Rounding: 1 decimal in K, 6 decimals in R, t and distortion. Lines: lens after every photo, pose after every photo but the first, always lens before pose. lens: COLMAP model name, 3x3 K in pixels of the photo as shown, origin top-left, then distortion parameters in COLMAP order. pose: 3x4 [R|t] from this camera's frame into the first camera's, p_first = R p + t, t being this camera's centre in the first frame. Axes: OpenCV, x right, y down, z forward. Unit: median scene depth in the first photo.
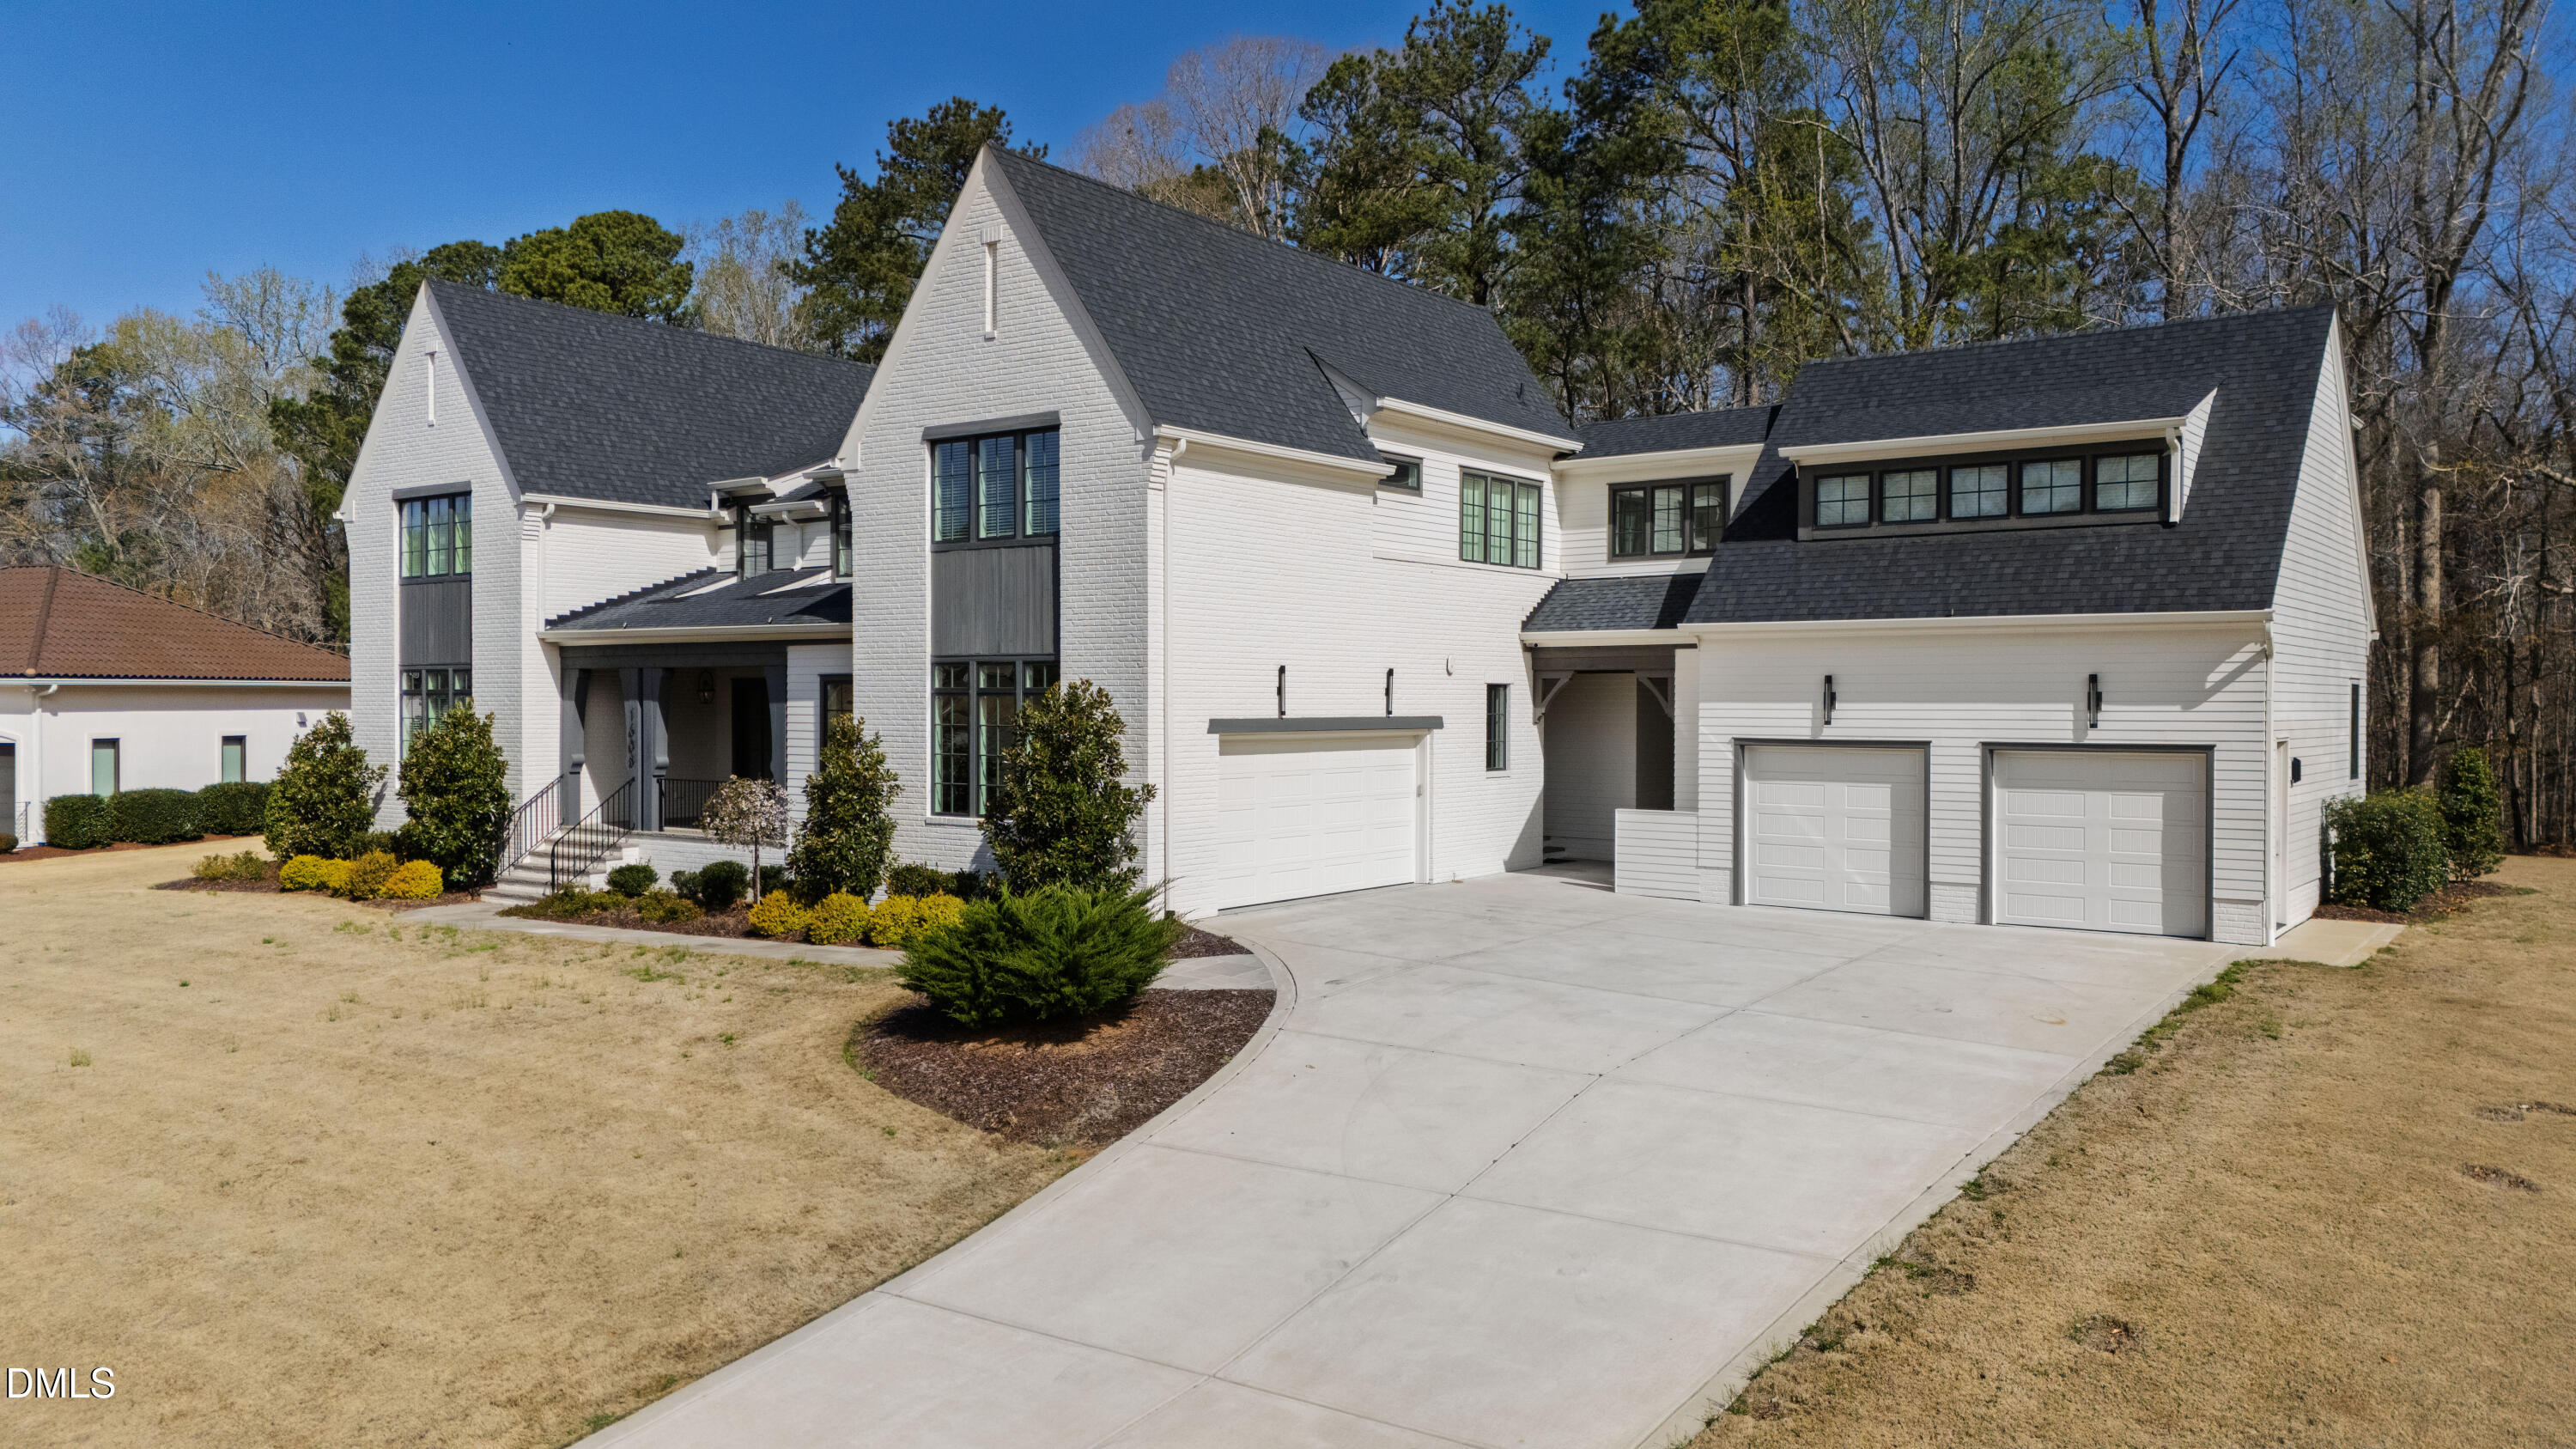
lens RADIAL K [[1859.7, 0, 1290.7], [0, 1859.7, 729.5], [0, 0, 1]] dist [0.083589, -0.078403]
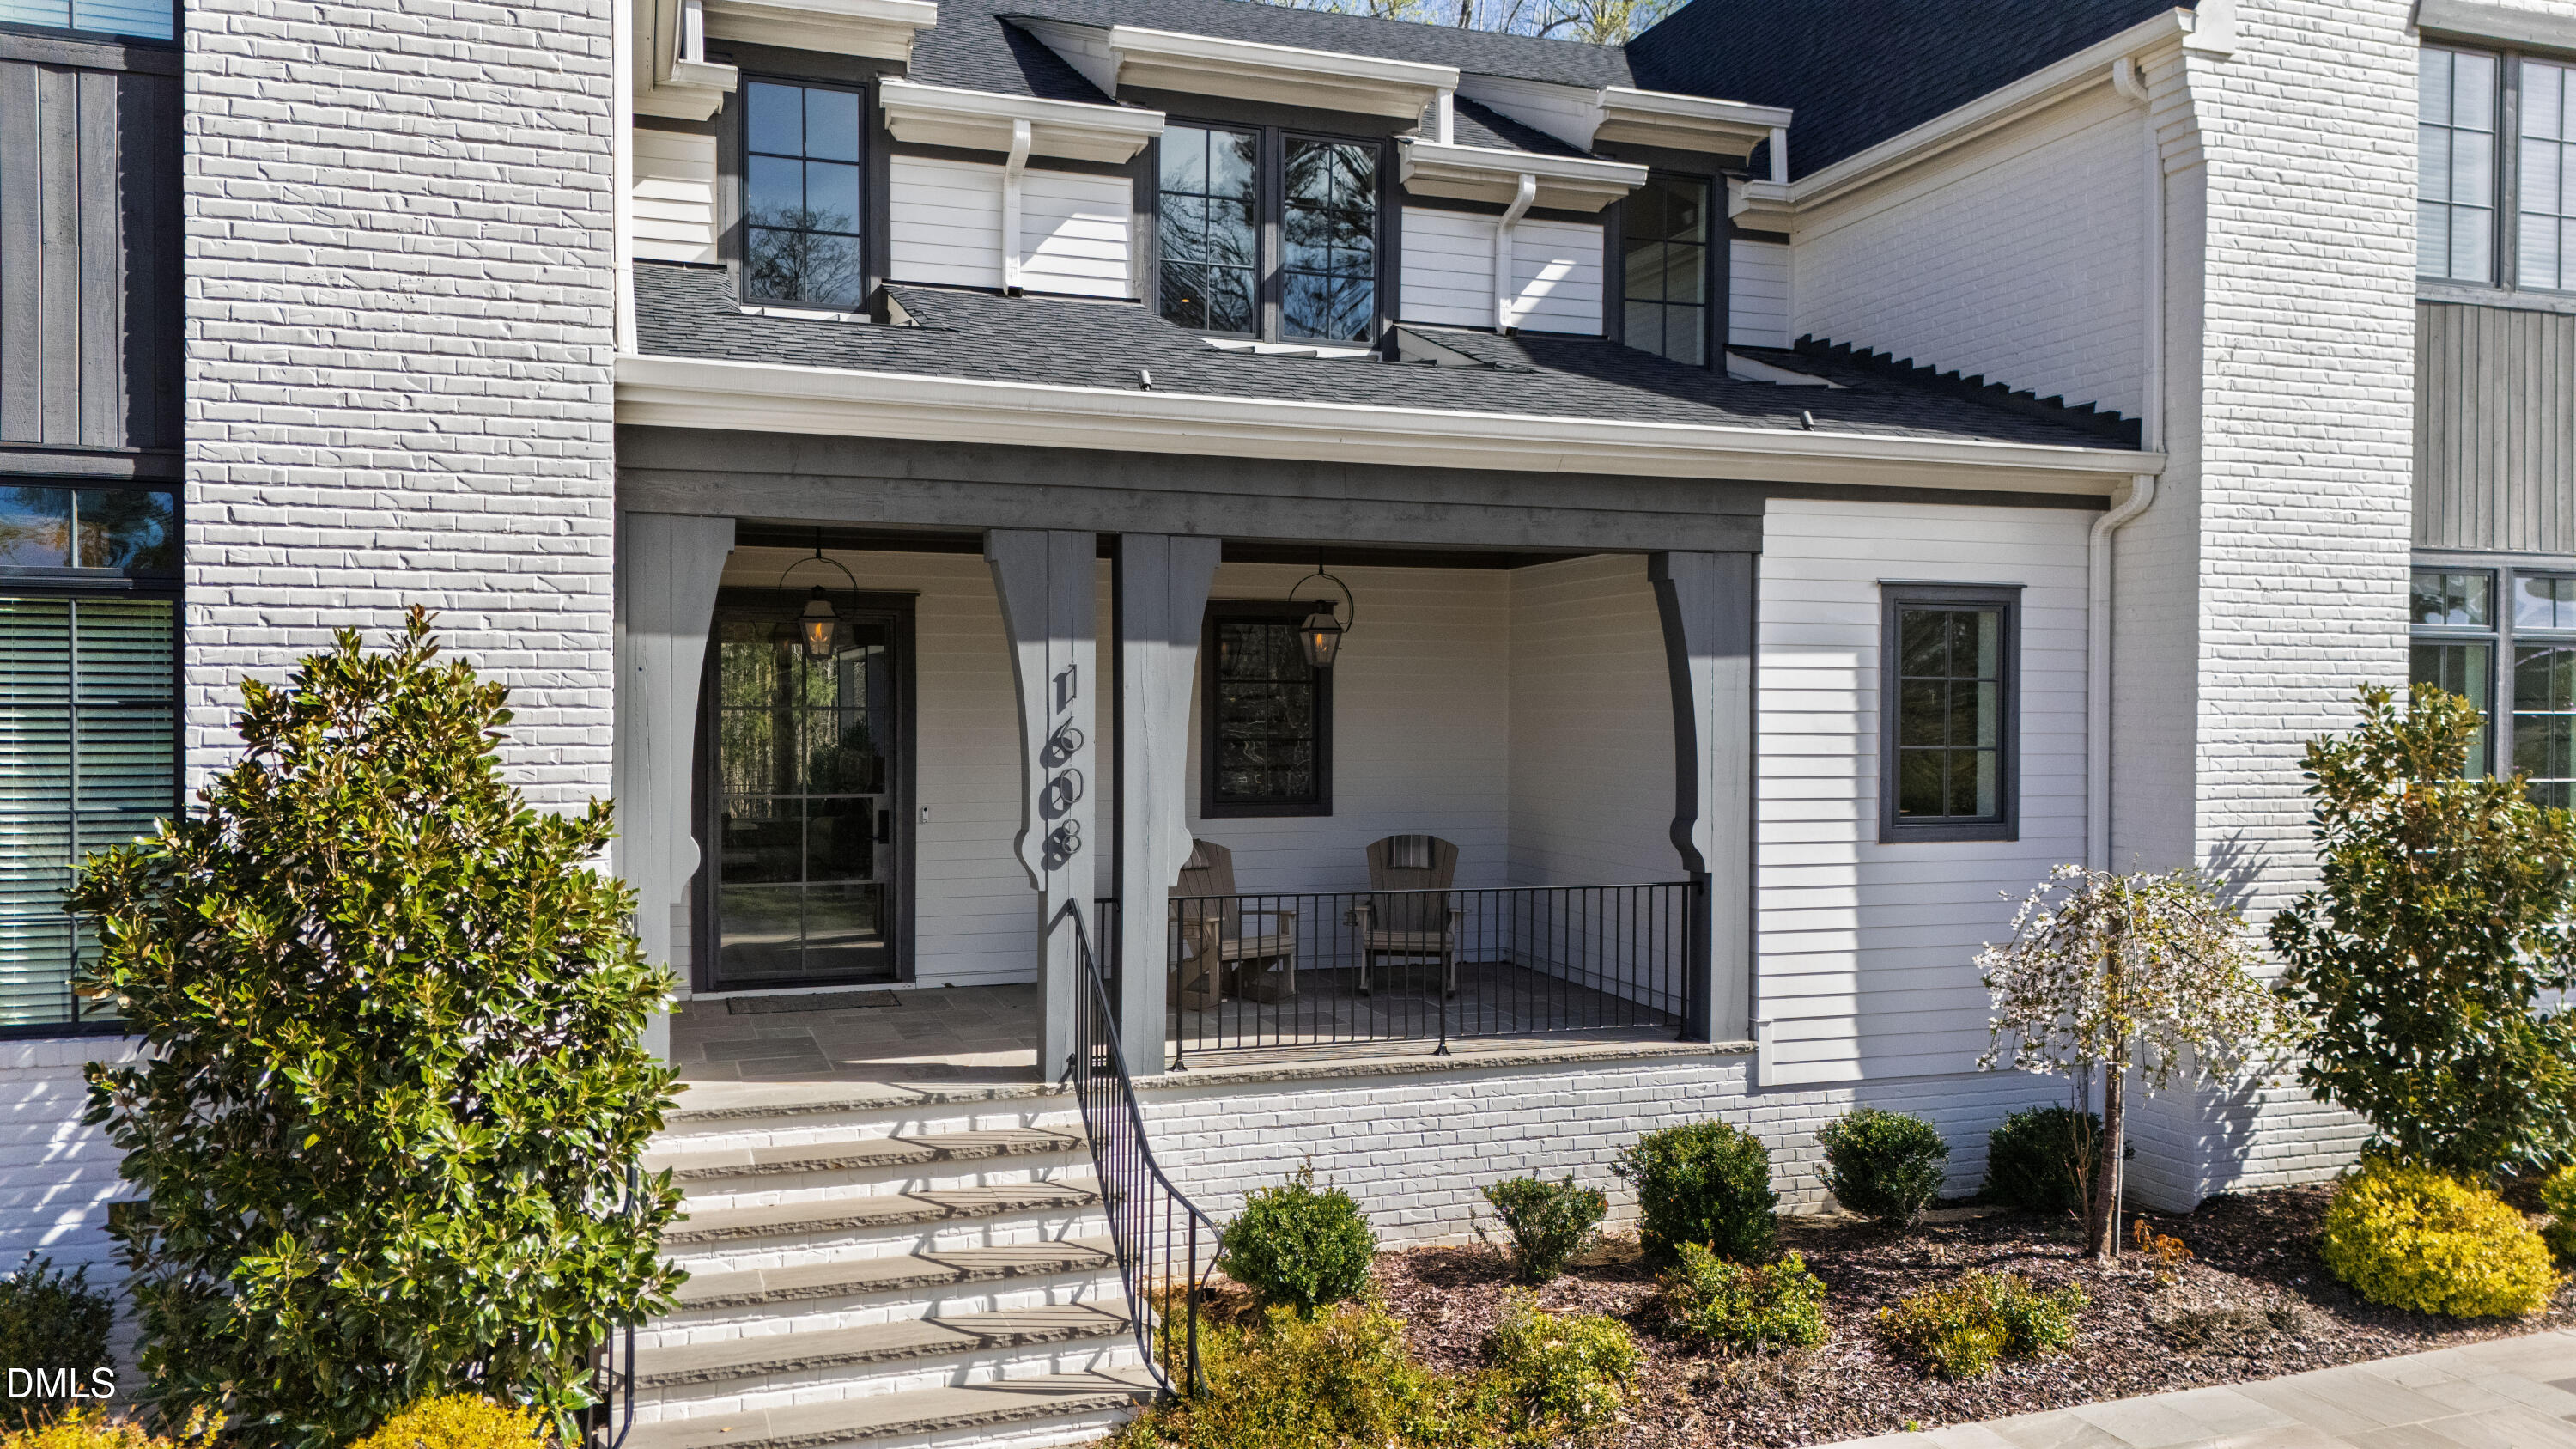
lens RADIAL K [[1877.4, 0, 1288.0], [0, 1877.4, 724.5], [0, 0, 1]] dist [0.063251, -0.043198]
pose [[0.573721, -0.006979, 0.819021, -0.682157], [0.007363, 0.999967, 0.003363, -0.003325], [-0.819018, 0.004101, 0.573753, 0.954691]]
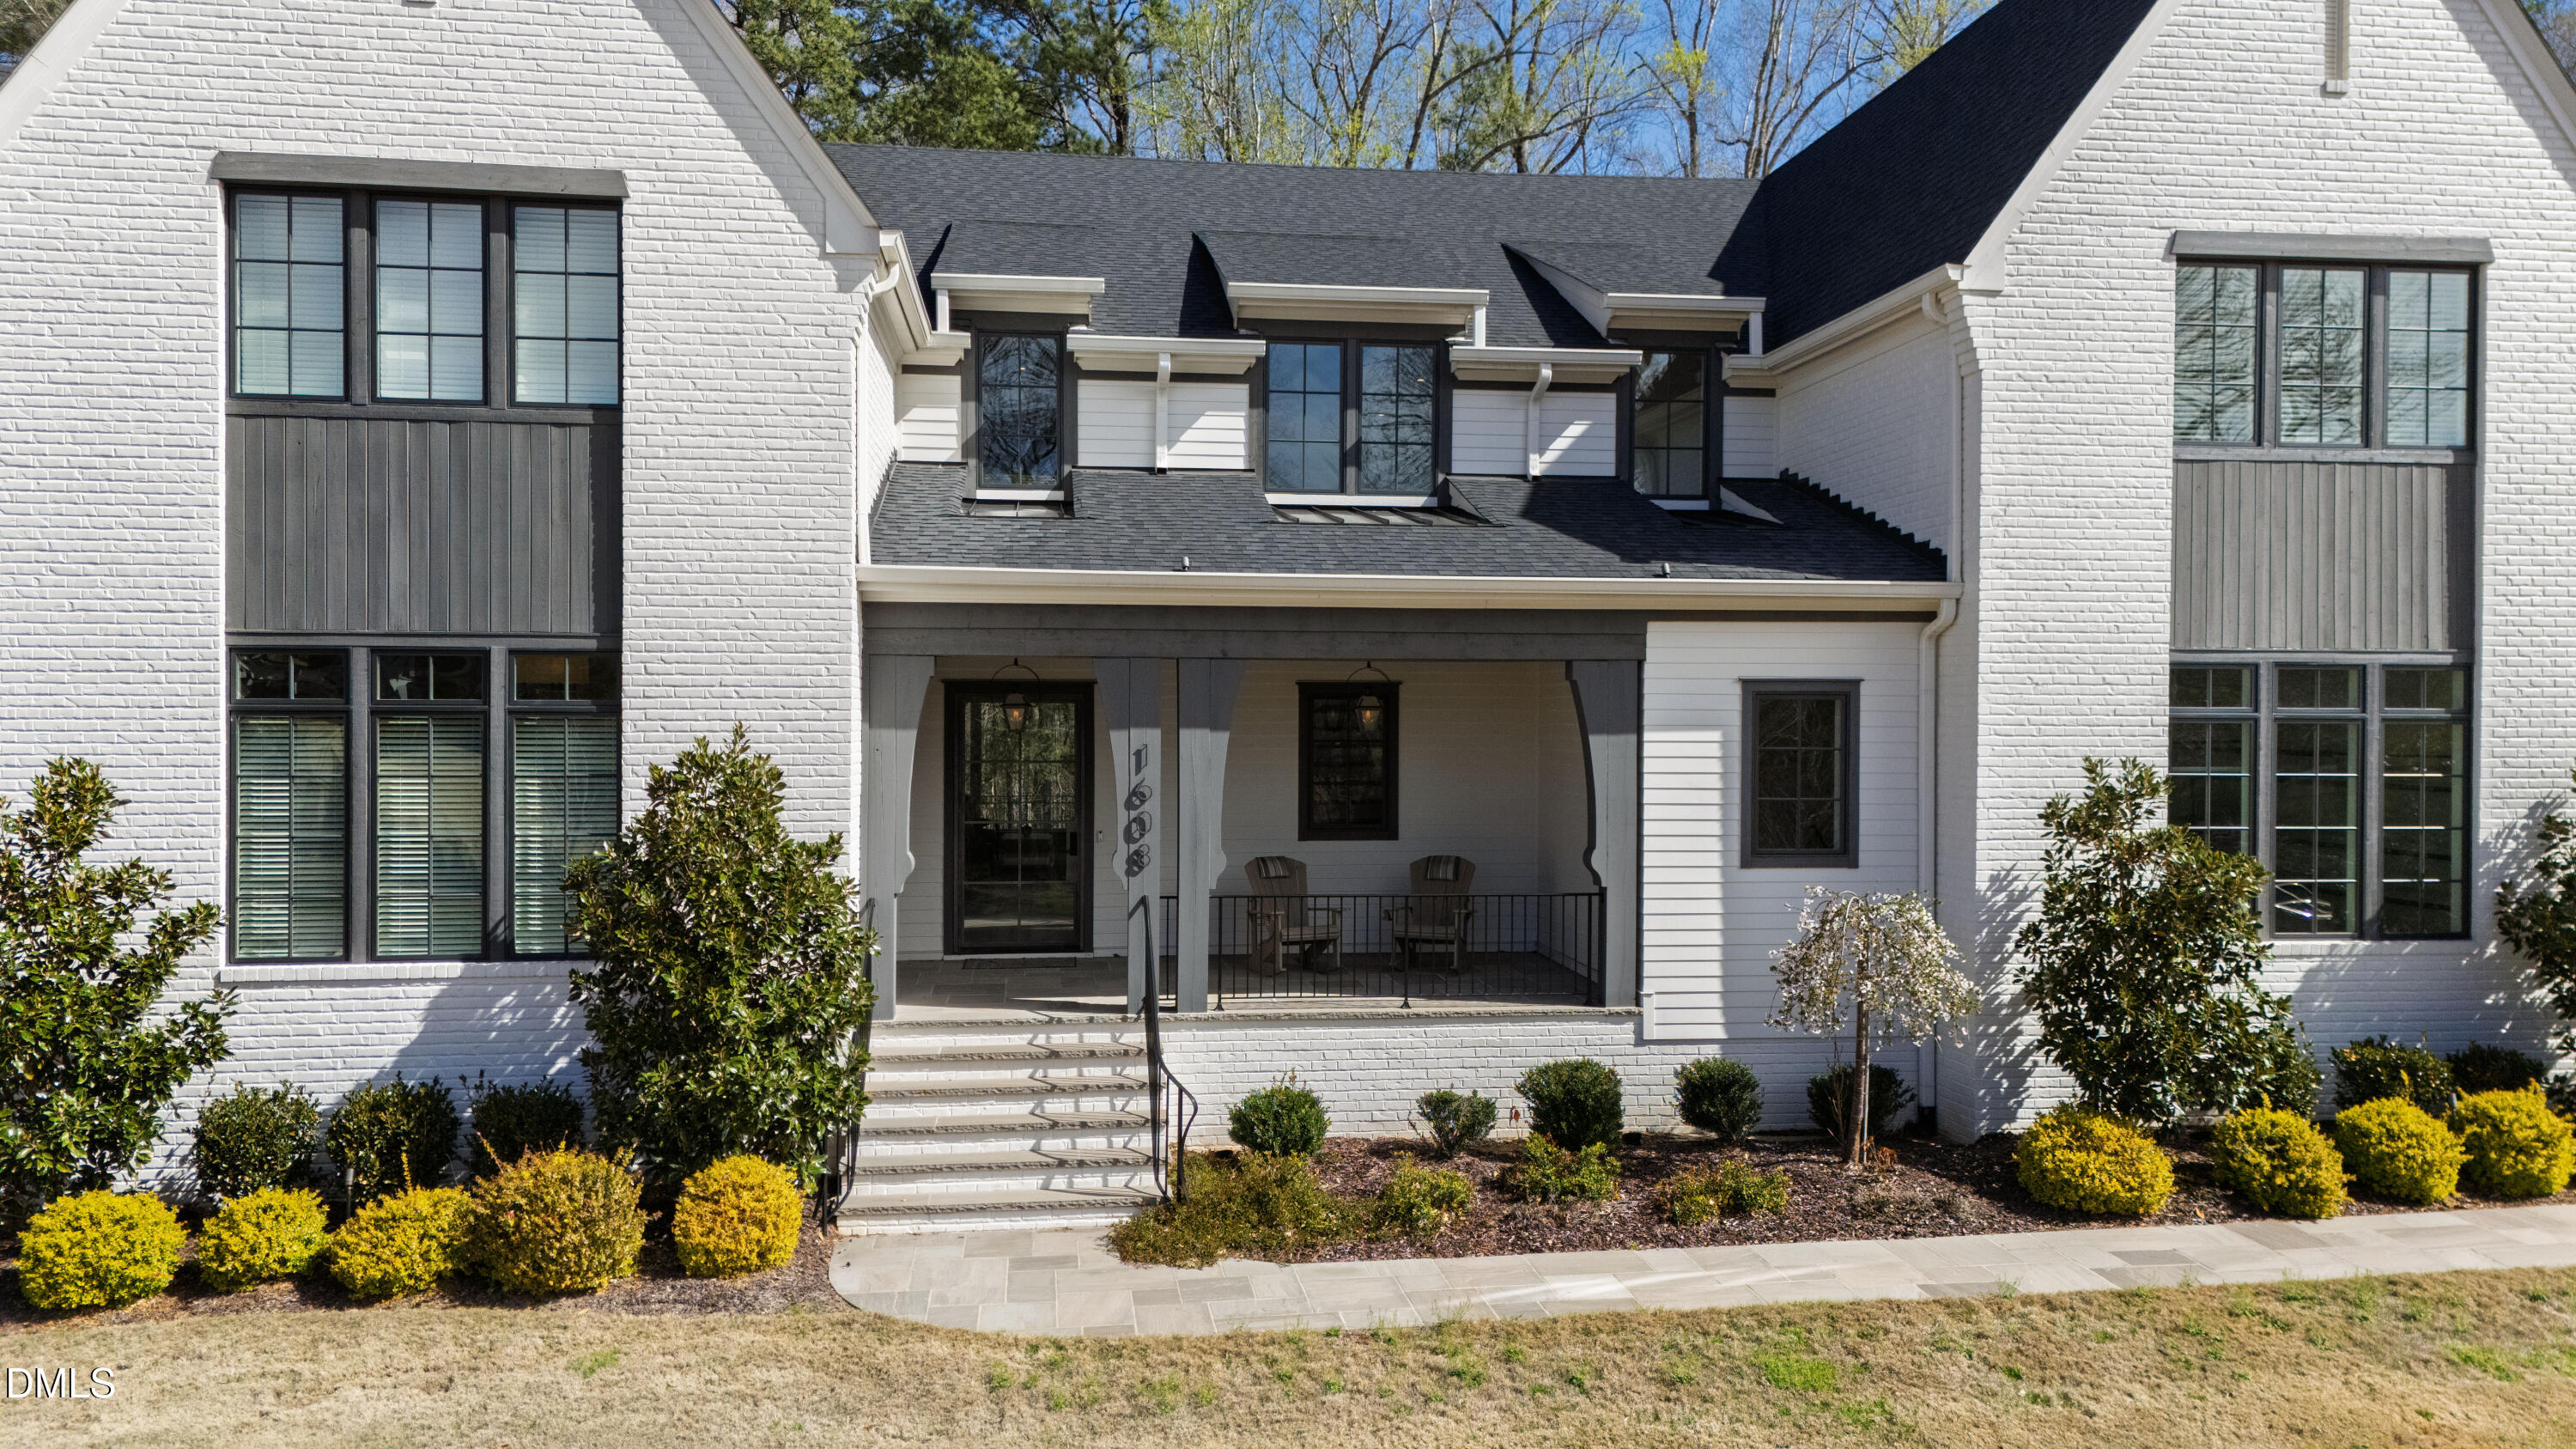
lens RADIAL K [[1859.7, 0, 1290.7], [0, 1859.7, 729.5], [0, 0, 1]] dist [0.083589, -0.078403]
pose [[0.729198, -0.005563, 0.684280, -0.754715], [0.005998, 0.999981, 0.001738, -0.018545], [-0.684277, 0.002837, 0.729217, 0.768608]]
